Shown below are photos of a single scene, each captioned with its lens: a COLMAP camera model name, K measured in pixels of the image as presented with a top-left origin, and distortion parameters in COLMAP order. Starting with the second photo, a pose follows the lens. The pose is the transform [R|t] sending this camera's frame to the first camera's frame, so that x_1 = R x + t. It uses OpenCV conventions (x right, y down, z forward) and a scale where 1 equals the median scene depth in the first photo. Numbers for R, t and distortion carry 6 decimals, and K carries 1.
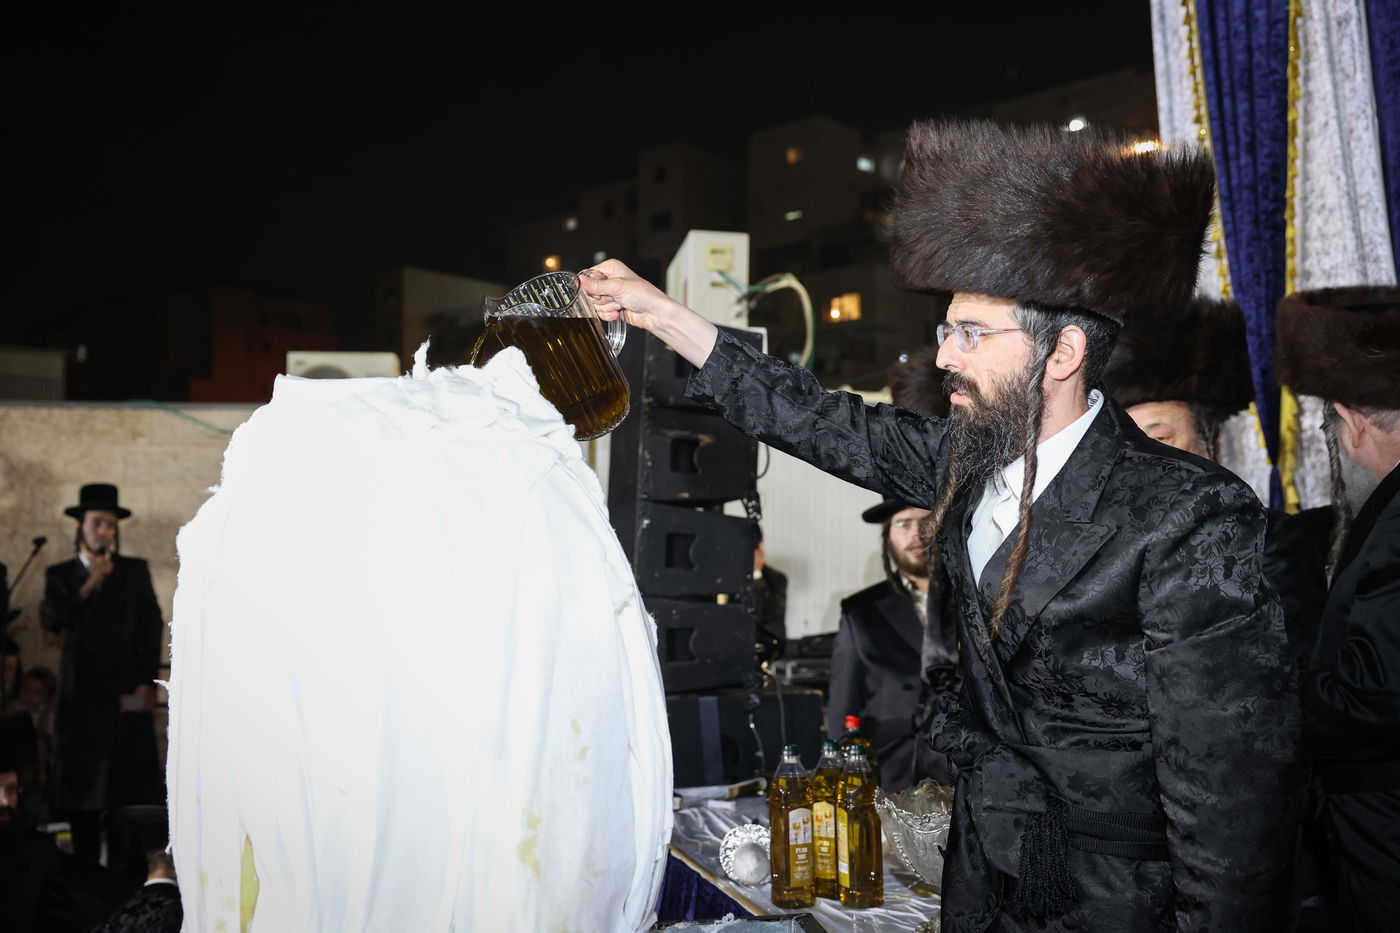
lens RADIAL K [[1426.4, 0, 700.0], [0, 1426.4, 466.5], [0, 0, 1]] dist [-0.049563, 0.179167]
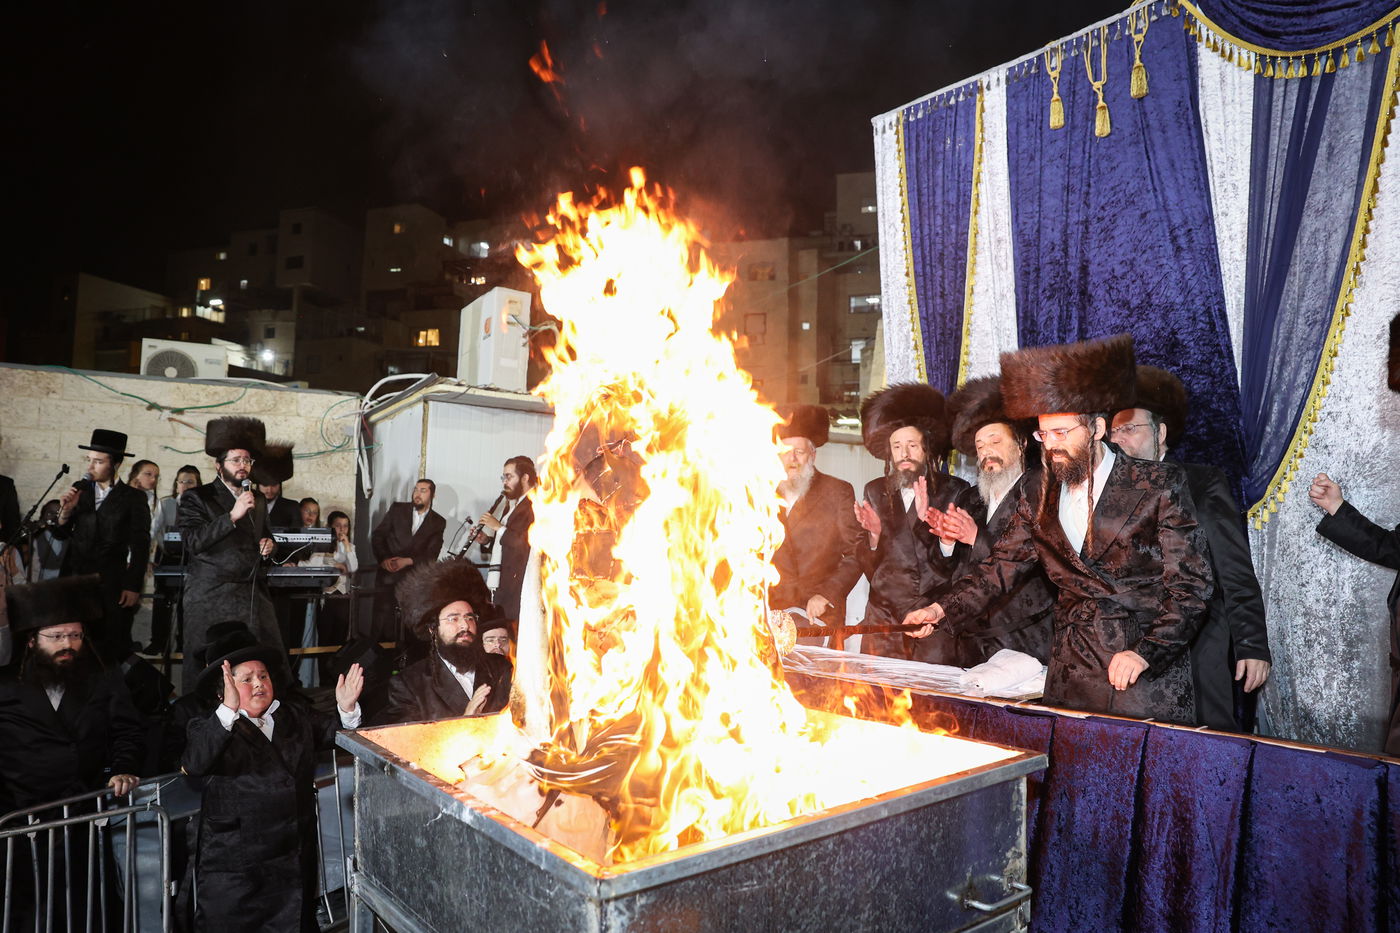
lens RADIAL K [[962.6, 0, 700.0], [0, 962.6, 466.5], [0, 0, 1]] dist [-0.115813, 0.097779]
pose [[0.915049, 0.053760, 0.399744, -0.403835], [-0.059182, 0.998246, 0.001223, 0.023059], [-0.398978, -0.024777, 0.916626, -0.045016]]
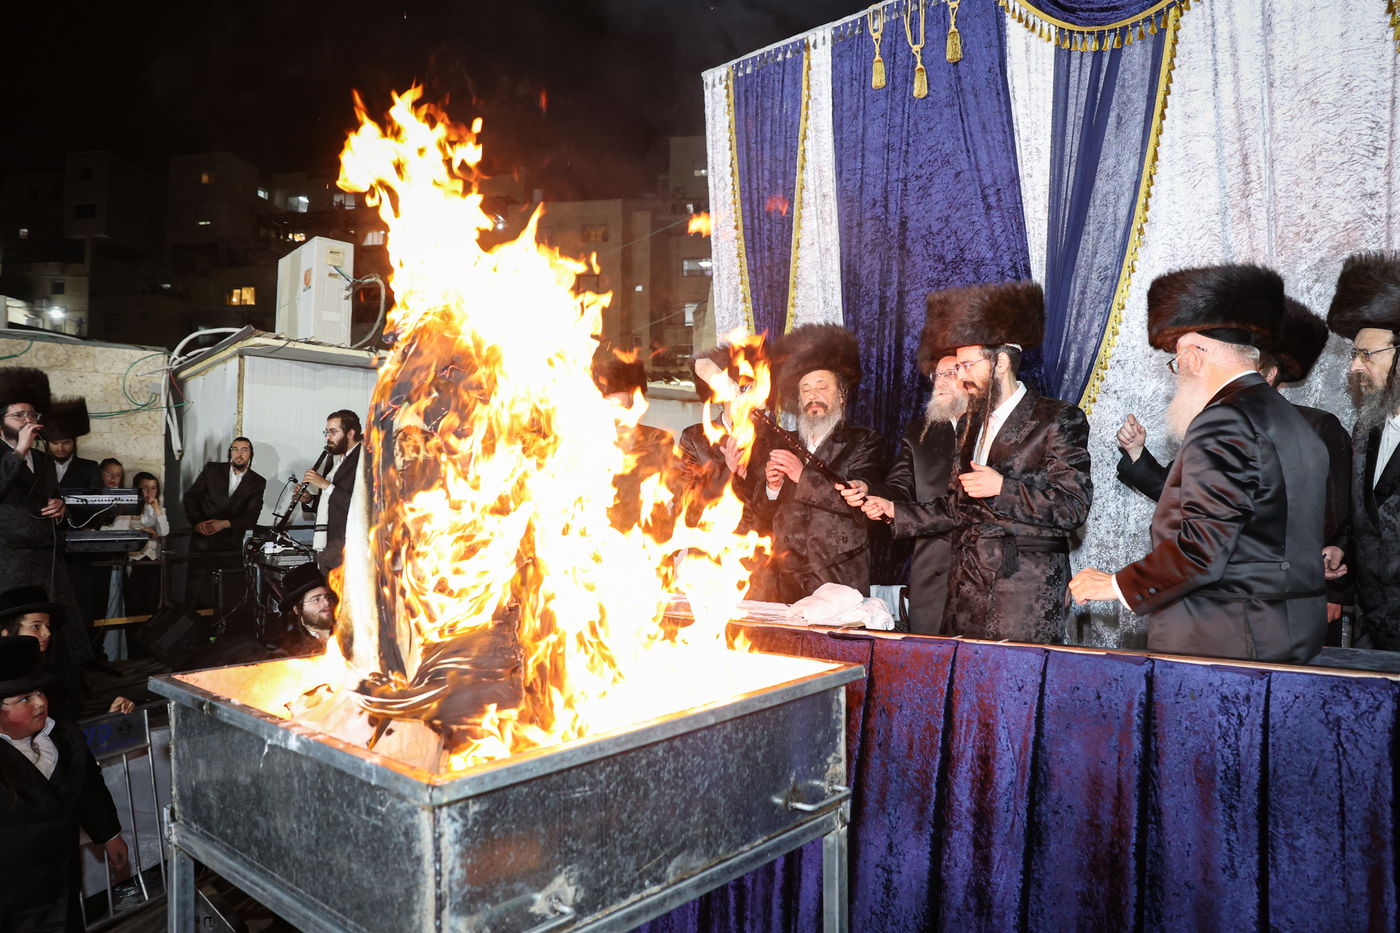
lens RADIAL K [[962.6, 0, 700.0], [0, 962.6, 466.5], [0, 0, 1]] dist [-0.115813, 0.097779]
pose [[0.833458, 0.027782, 0.551884, -0.404075], [-0.052239, 0.998224, 0.028640, 0.041679], [-0.550108, -0.052700, 0.833429, -0.054710]]
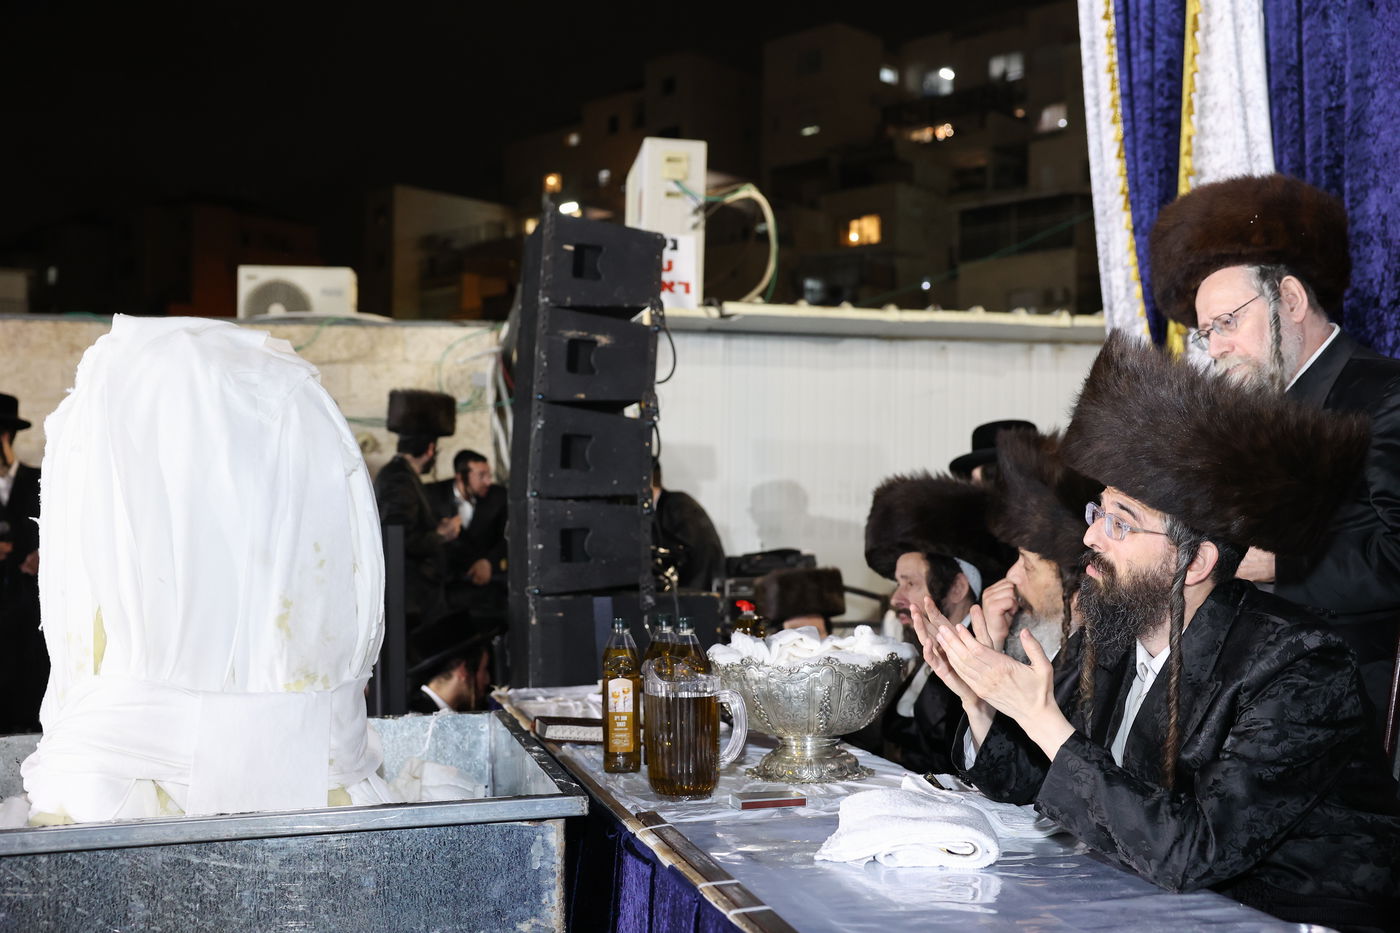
lens RADIAL K [[1526.9, 0, 700.0], [0, 1526.9, 466.5], [0, 0, 1]] dist [0.022754, -0.028439]
pose [[0.999852, 0.008291, -0.015056, 0.094179], [-0.007674, 0.999147, 0.040585, 0.027003], [0.015380, -0.040463, 0.999063, -0.072720]]
